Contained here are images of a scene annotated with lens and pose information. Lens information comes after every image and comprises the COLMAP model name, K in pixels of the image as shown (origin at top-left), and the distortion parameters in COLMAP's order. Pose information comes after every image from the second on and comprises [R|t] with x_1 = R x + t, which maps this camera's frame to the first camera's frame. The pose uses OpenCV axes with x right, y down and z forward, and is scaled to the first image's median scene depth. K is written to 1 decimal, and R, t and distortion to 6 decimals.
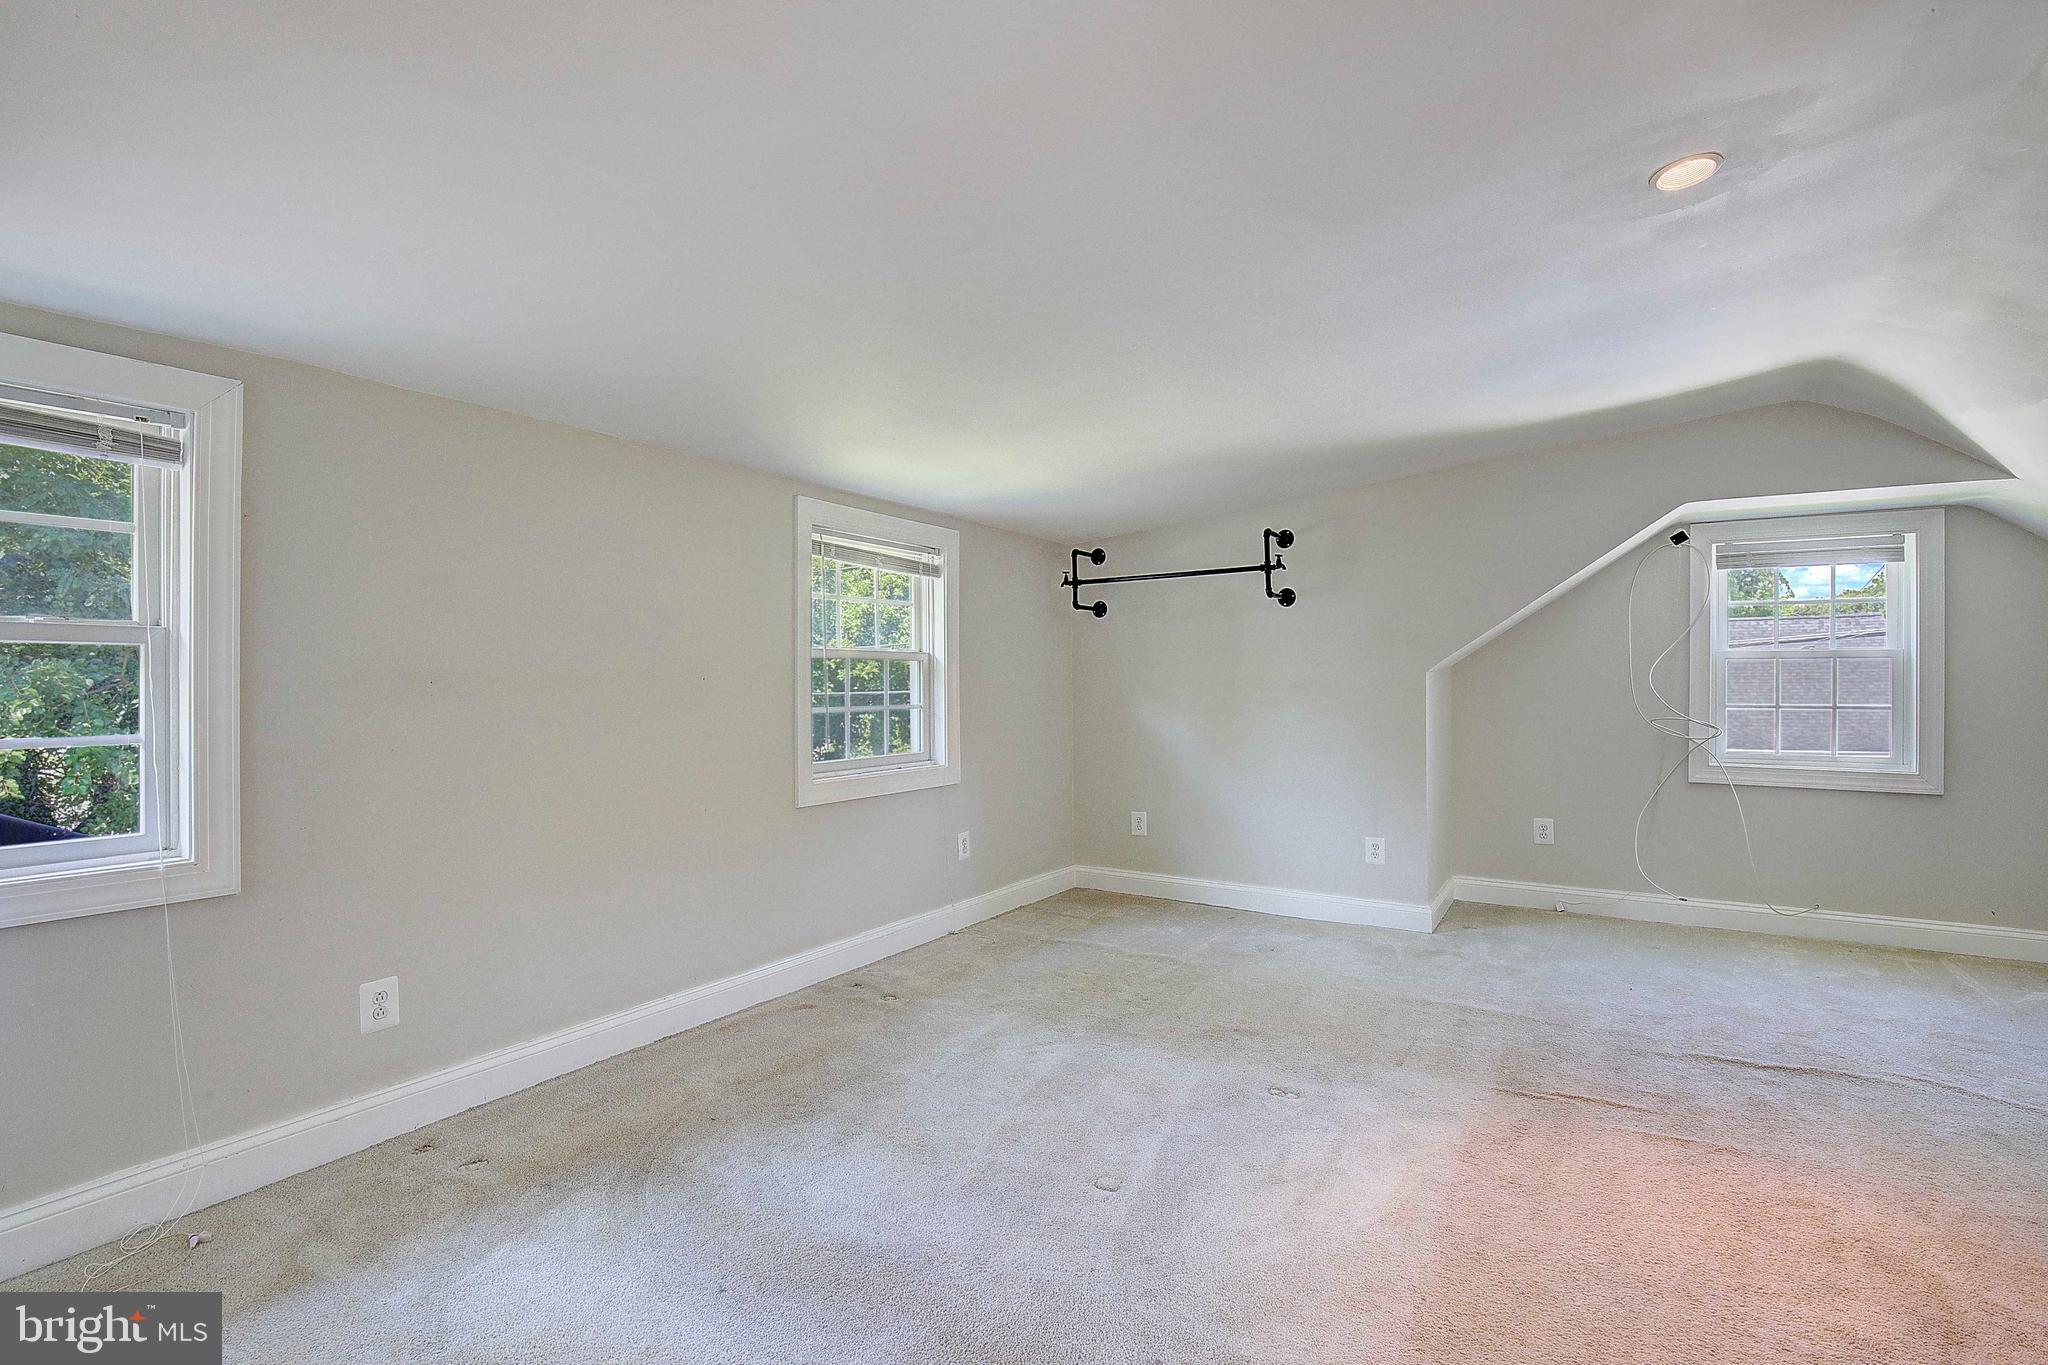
lens RADIAL K [[967.0, 0, 1034.7], [0, 967.0, 688.4], [0, 0, 1]] dist [-0.031747, 0.000157]
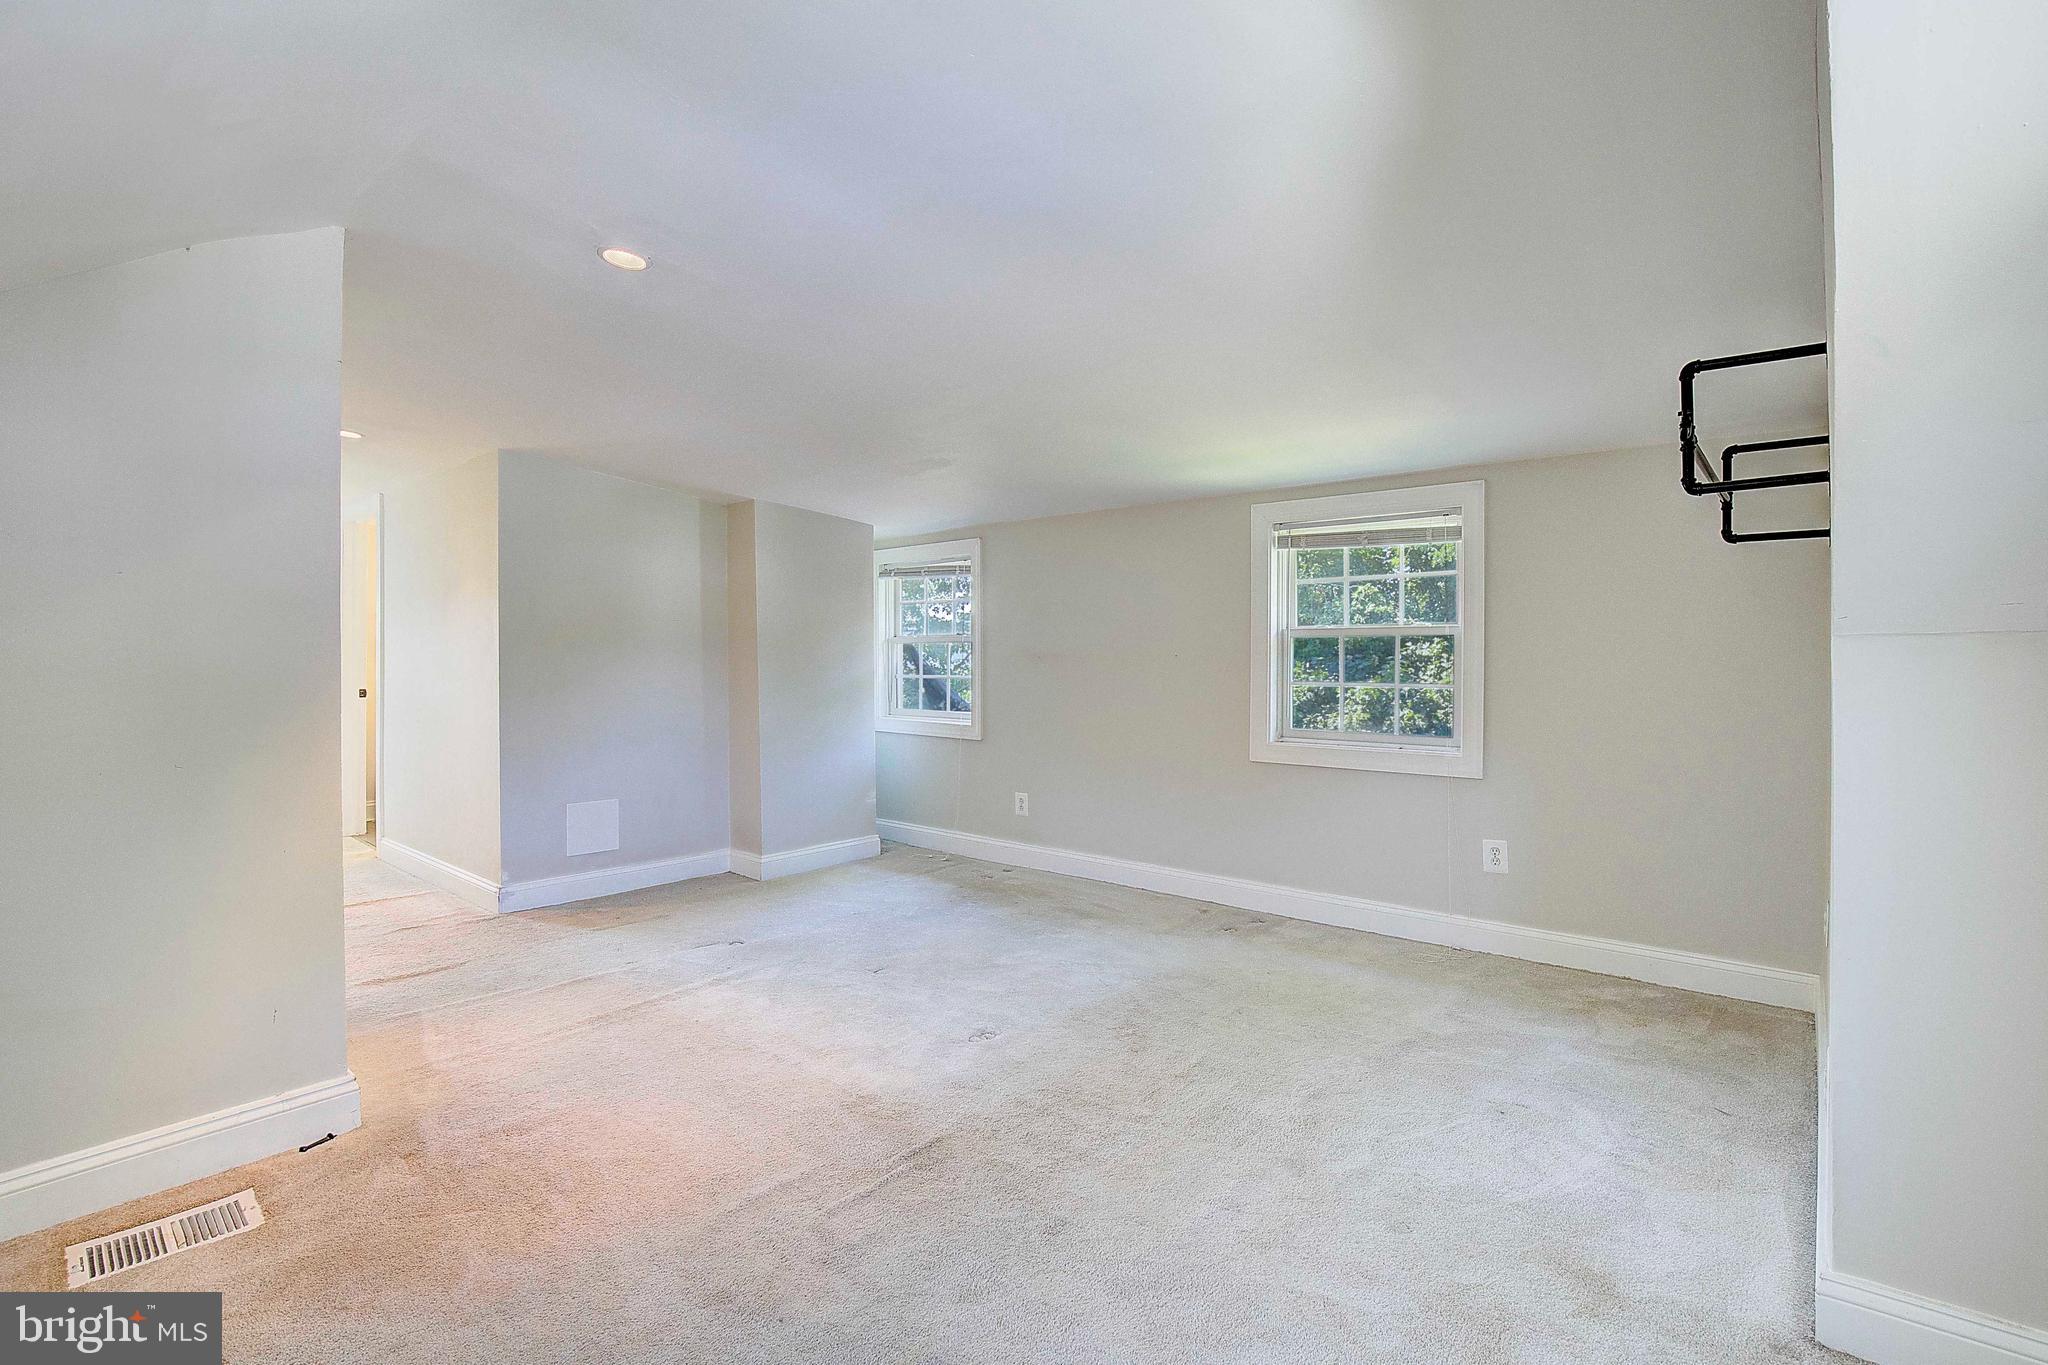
lens RADIAL K [[941.5, 0, 1089.7], [0, 941.5, 679.6], [0, 0, 1]] dist [-0.002688, -0.000146]
pose [[-0.114700, 0.020500, -0.993189, 0.899540], [-0.012483, 0.999678, 0.022076, -0.002933], [0.993322, 0.014930, -0.114407, 0.870803]]
